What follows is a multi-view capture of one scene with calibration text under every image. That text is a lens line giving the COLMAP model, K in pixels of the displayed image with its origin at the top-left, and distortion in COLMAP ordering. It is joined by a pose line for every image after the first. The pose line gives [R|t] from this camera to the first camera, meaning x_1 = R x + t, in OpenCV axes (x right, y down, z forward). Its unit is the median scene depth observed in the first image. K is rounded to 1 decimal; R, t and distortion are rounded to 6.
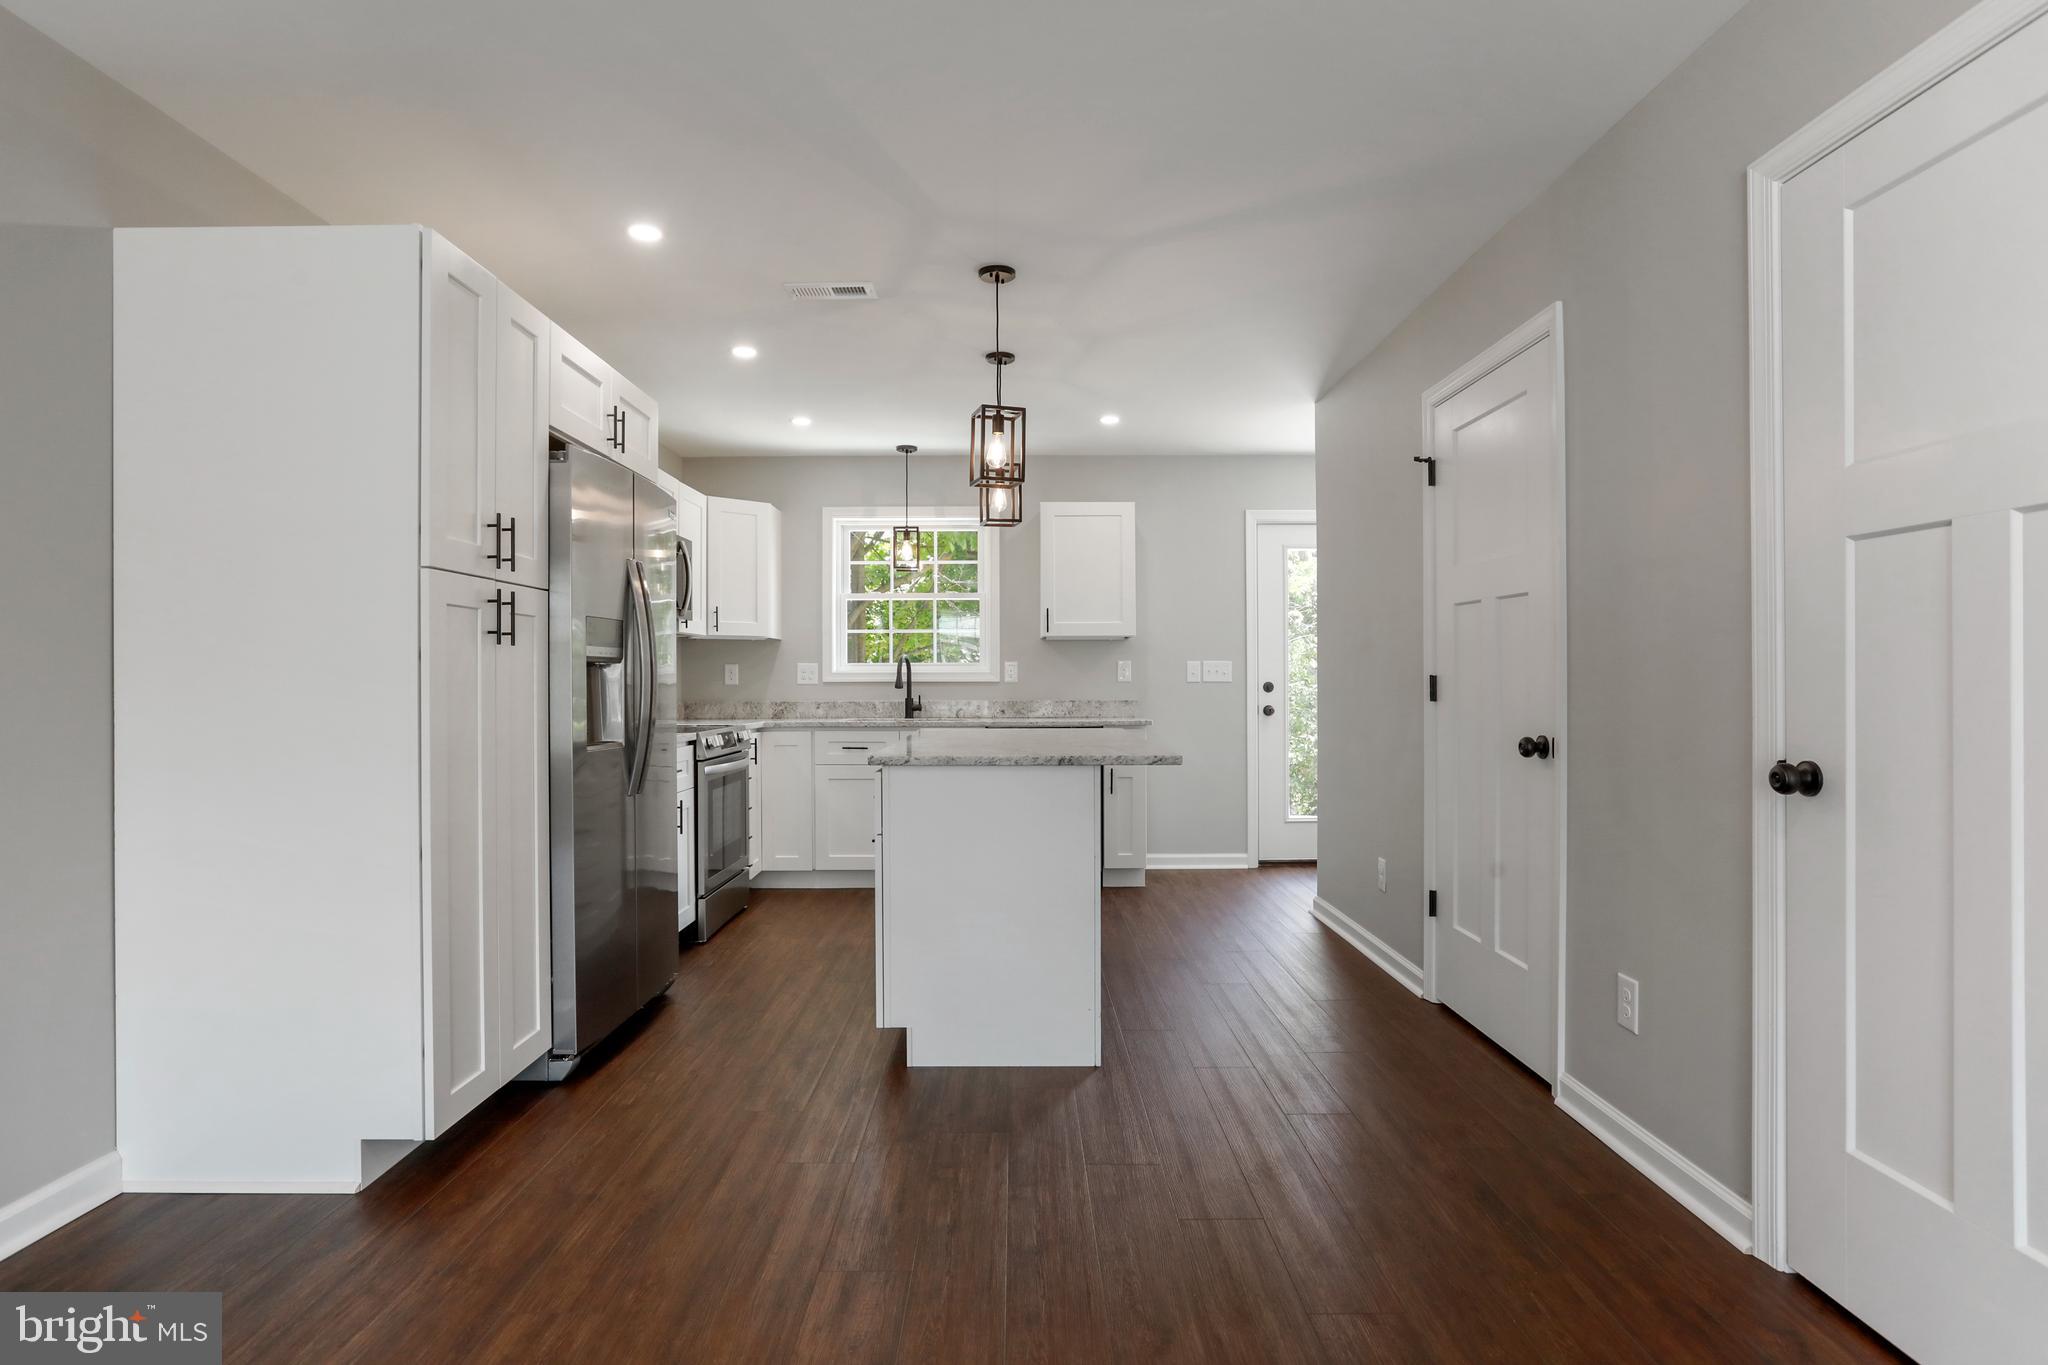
lens RADIAL K [[1057.3, 0, 1033.6], [0, 1057.3, 671.0], [0, 0, 1]] dist [-0.068807, 0.034986]
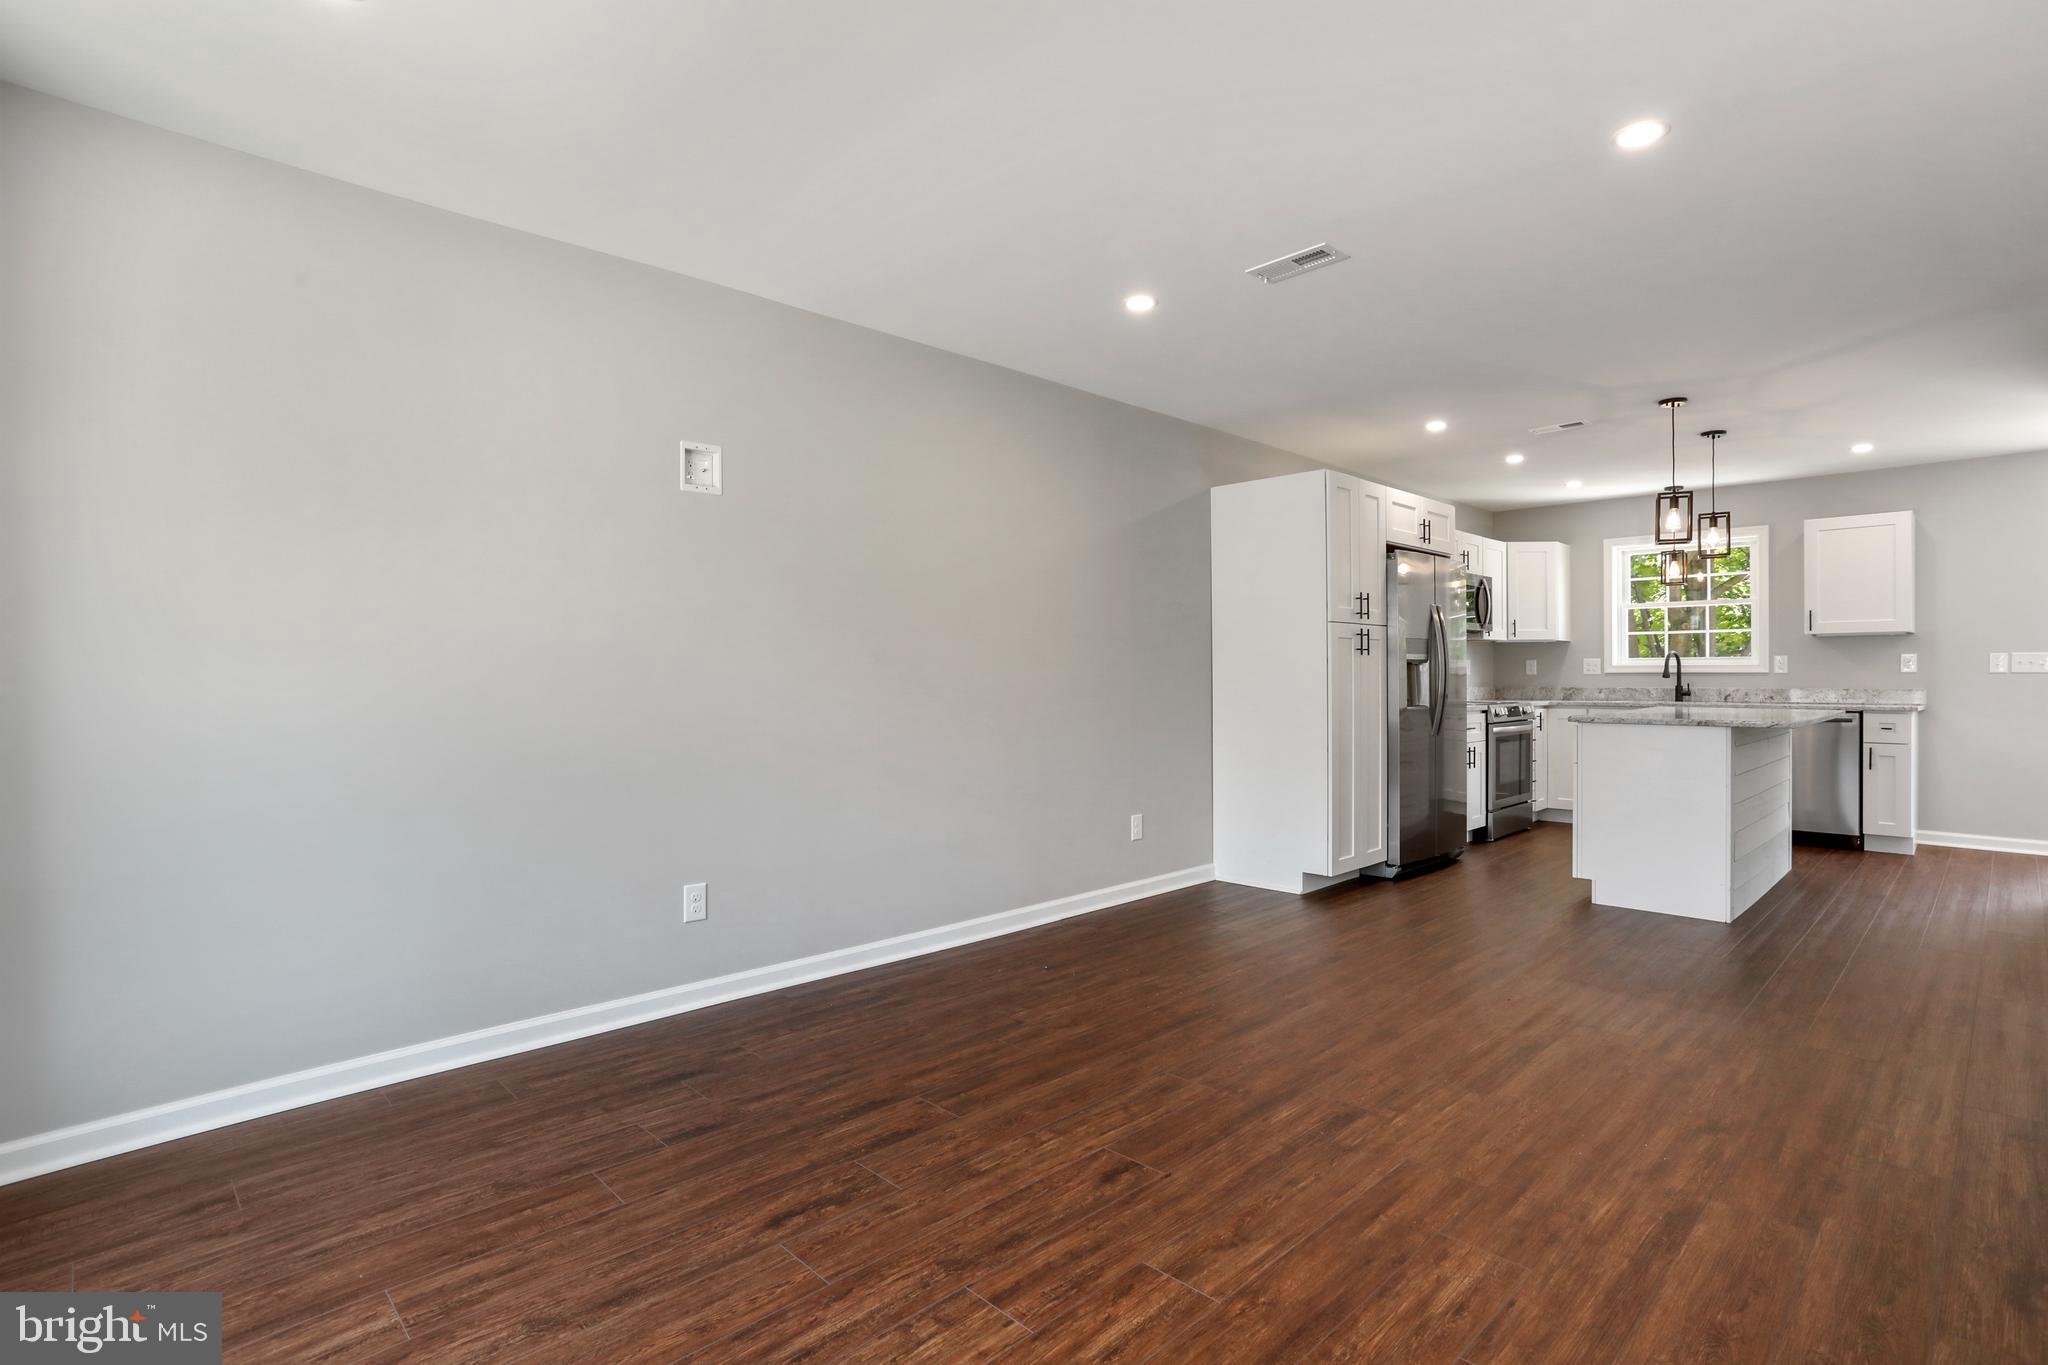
lens RADIAL K [[1016.7, 0, 1024.0], [0, 1016.7, 682.5], [0, 0, 1]] dist [-0.001724, 0.000079]
pose [[0.689466, 0.007349, -0.724281, 0.264853], [0.007252, 0.999828, 0.017049, -0.005179], [0.724282, -0.017007, 0.689294, -0.478468]]
